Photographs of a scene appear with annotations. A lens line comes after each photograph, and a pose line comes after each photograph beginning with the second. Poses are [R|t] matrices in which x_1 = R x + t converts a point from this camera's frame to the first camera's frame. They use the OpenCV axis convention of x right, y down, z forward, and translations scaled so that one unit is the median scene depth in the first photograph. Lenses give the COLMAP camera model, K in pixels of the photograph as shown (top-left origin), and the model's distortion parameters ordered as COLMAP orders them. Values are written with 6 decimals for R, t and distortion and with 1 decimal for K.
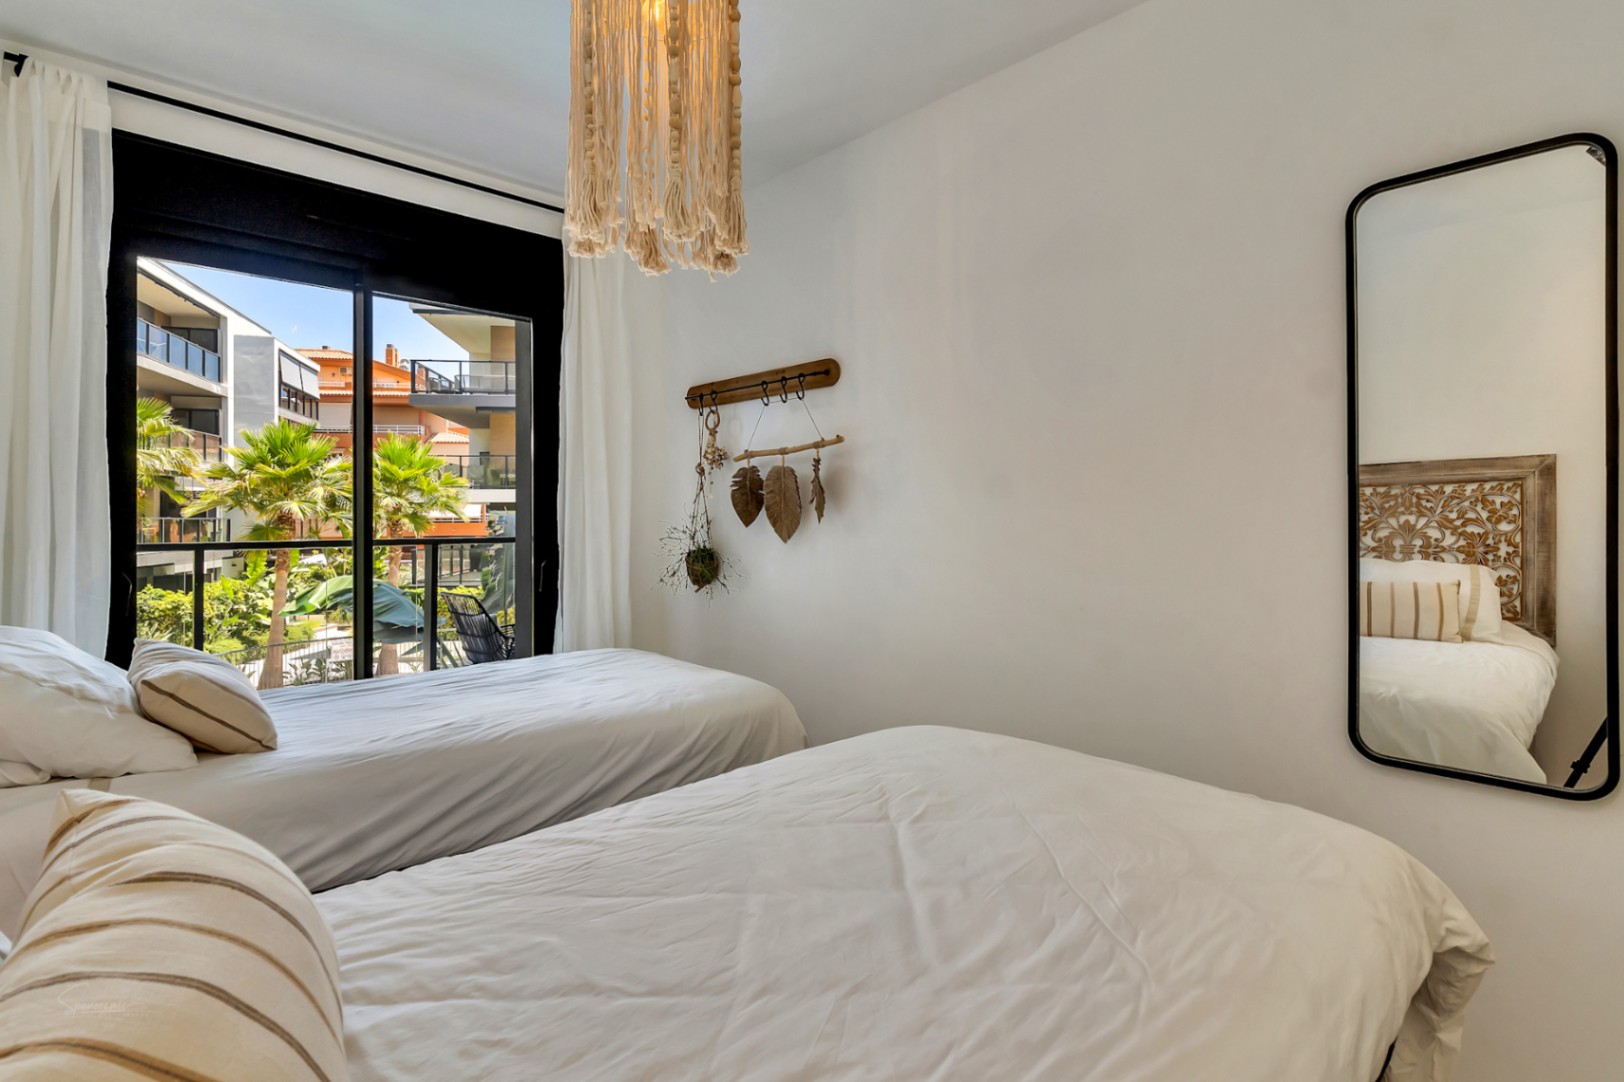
lens RADIAL K [[814.8, 0, 802.7], [0, 814.8, 517.1], [0, 0, 1]] dist [0.001844, -0.000221]
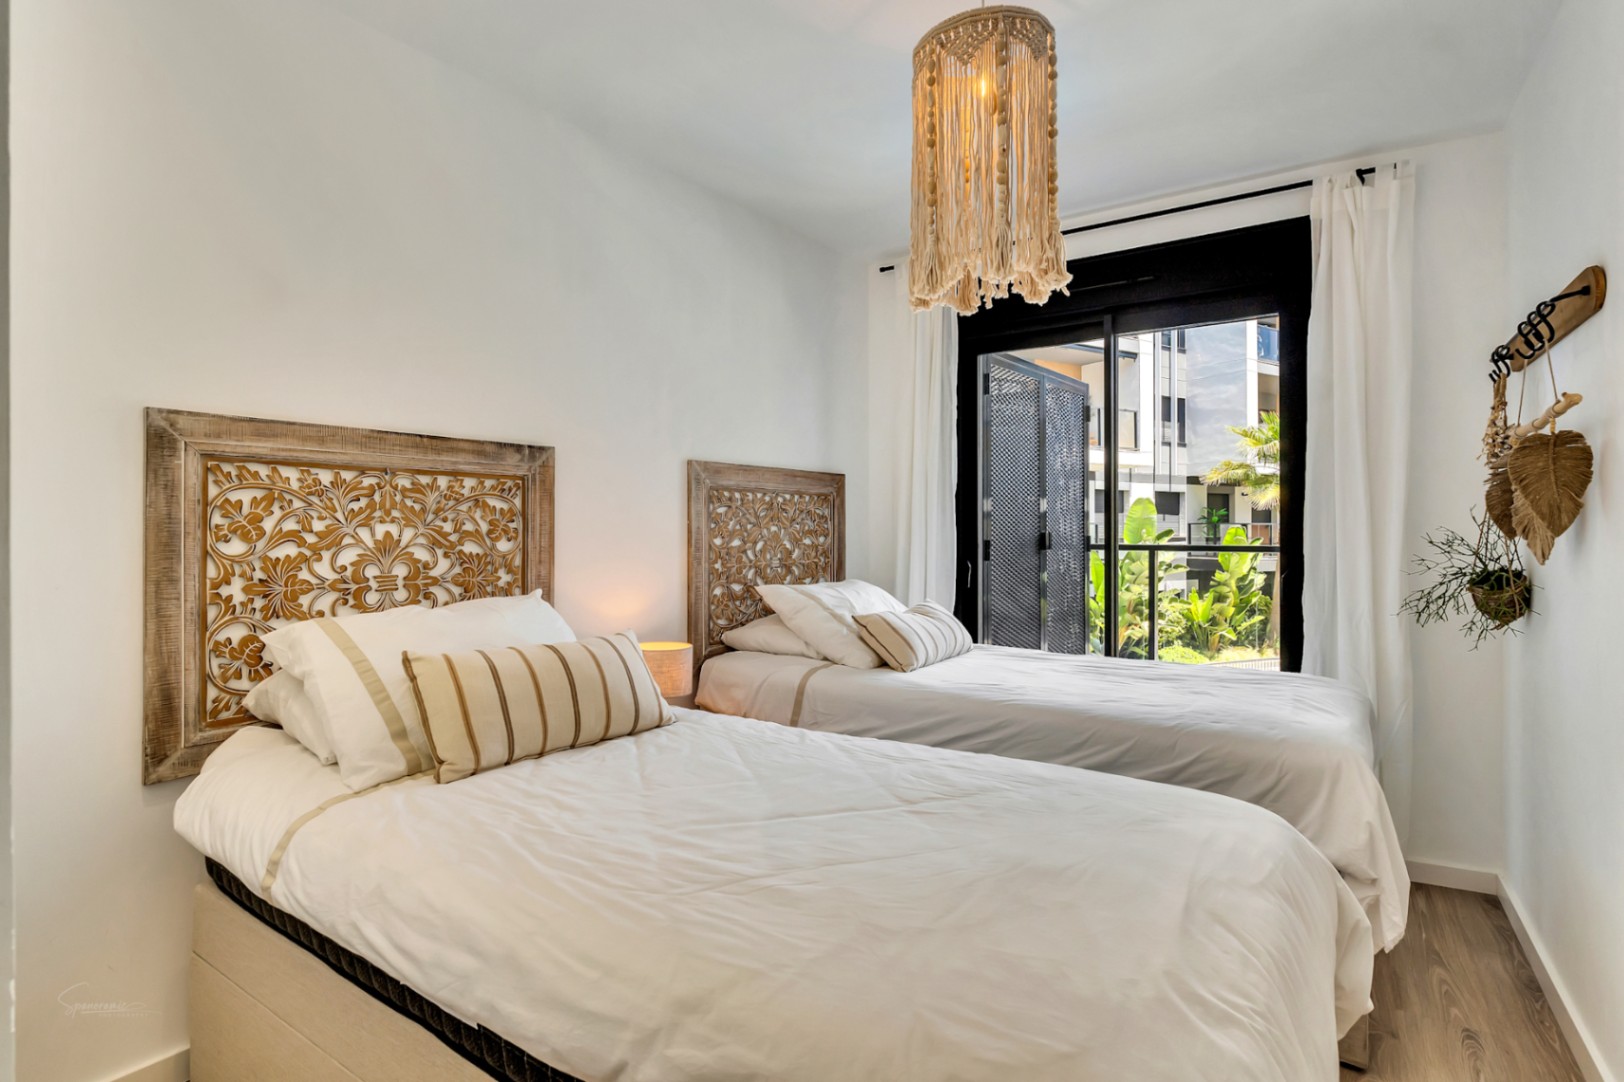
lens RADIAL K [[826.5, 0, 816.4], [0, 826.5, 528.4], [0, 0, 1]] dist [0.001709, 0.000655]
pose [[0.198916, 0.003338, -0.980011, 1.295259], [0.004403, 0.999981, 0.004299, -0.005041], [0.980007, -0.005170, 0.198897, 0.730138]]
